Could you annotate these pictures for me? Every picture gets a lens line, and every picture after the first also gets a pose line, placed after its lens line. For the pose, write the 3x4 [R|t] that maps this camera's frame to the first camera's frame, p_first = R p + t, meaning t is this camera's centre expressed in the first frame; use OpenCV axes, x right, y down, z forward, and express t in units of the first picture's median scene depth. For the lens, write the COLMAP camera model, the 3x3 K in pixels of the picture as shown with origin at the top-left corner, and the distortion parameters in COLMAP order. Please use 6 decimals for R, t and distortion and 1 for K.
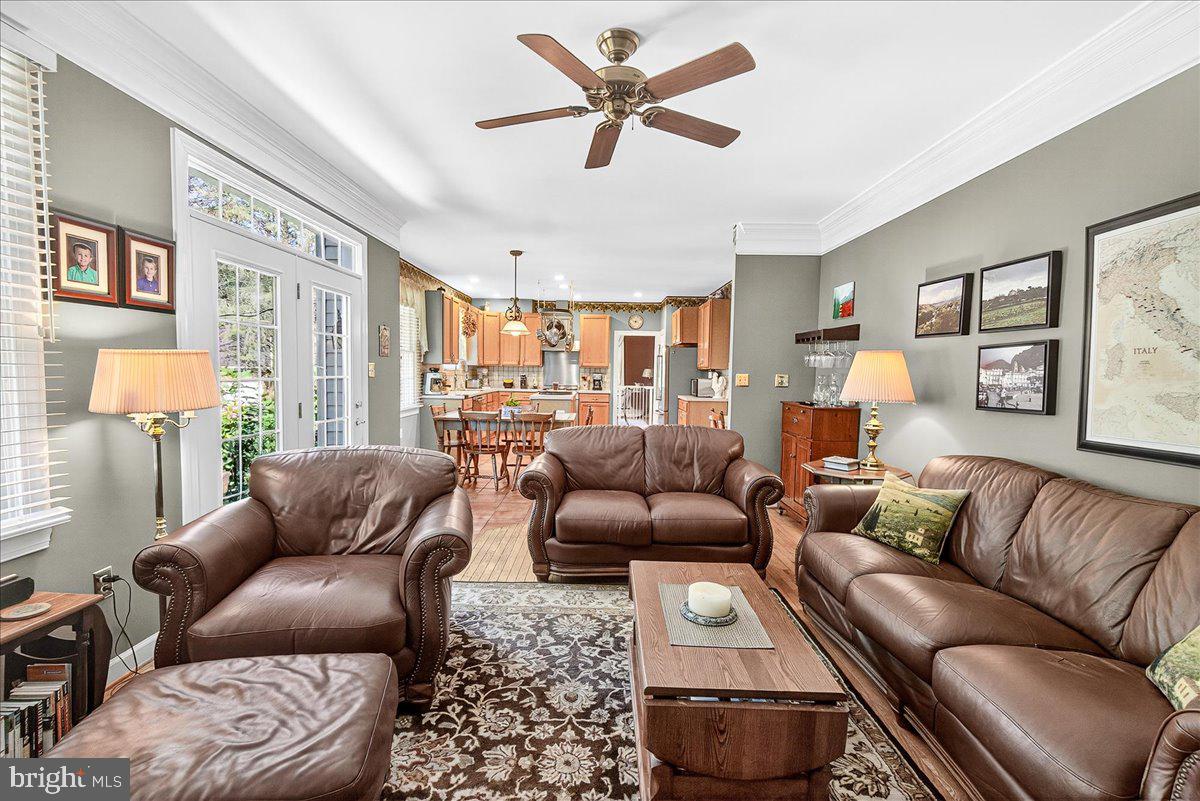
lens RADIAL K [[562.6, 0, 606.5], [0, 562.6, 400.0], [0, 0, 1]] dist [0.003900, -0.000525]
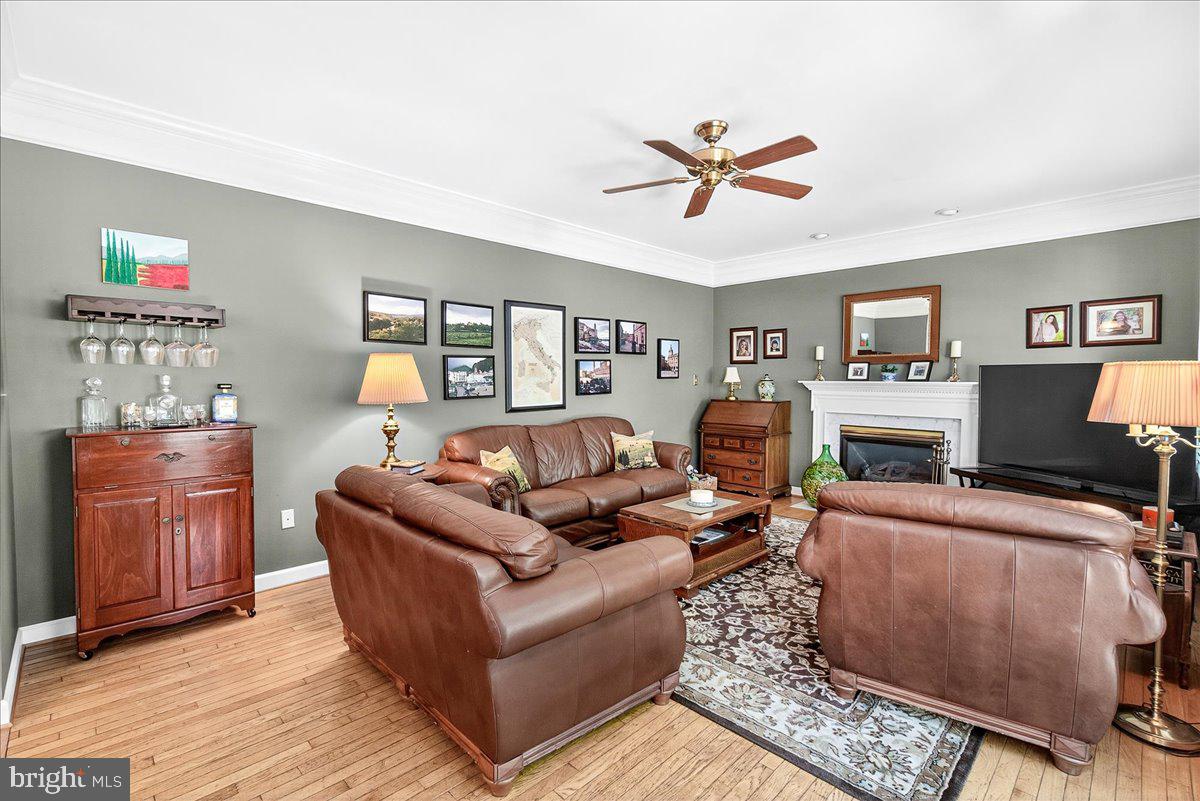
lens RADIAL K [[530.8, 0, 598.0], [0, 530.8, 387.4], [0, 0, 1]] dist [-0.000733, 0.000029]
pose [[-0.706424, -0.026687, 0.707286, -0.635914], [0.027658, 0.997485, 0.065261, -0.104200], [-0.707248, 0.065664, -0.703909, 1.910705]]
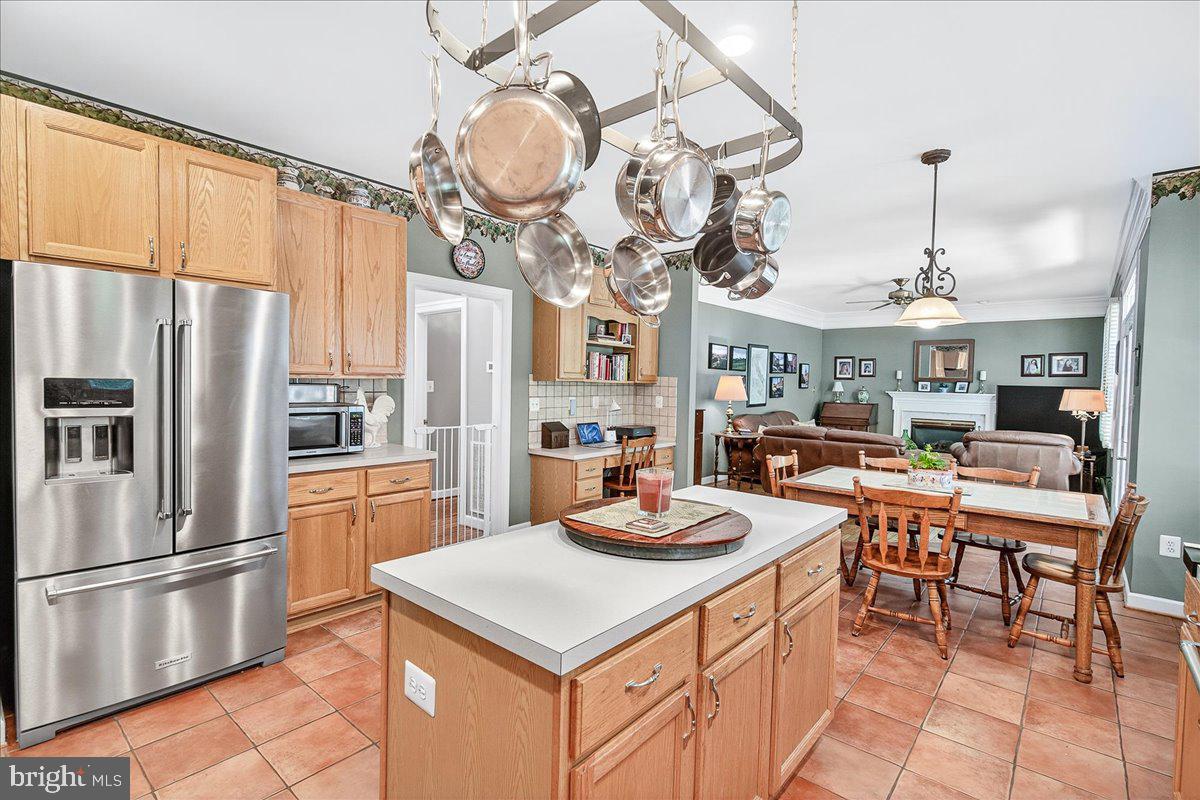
lens RADIAL K [[562.6, 0, 592.2], [0, 562.6, 399.6], [0, 0, 1]] dist [0.003900, -0.000525]
pose [[-0.764667, -0.048681, 0.642584, -0.614894], [0.005798, 0.996583, 0.082398, -0.231406], [-0.644399, 0.066733, -0.761772, 3.914097]]
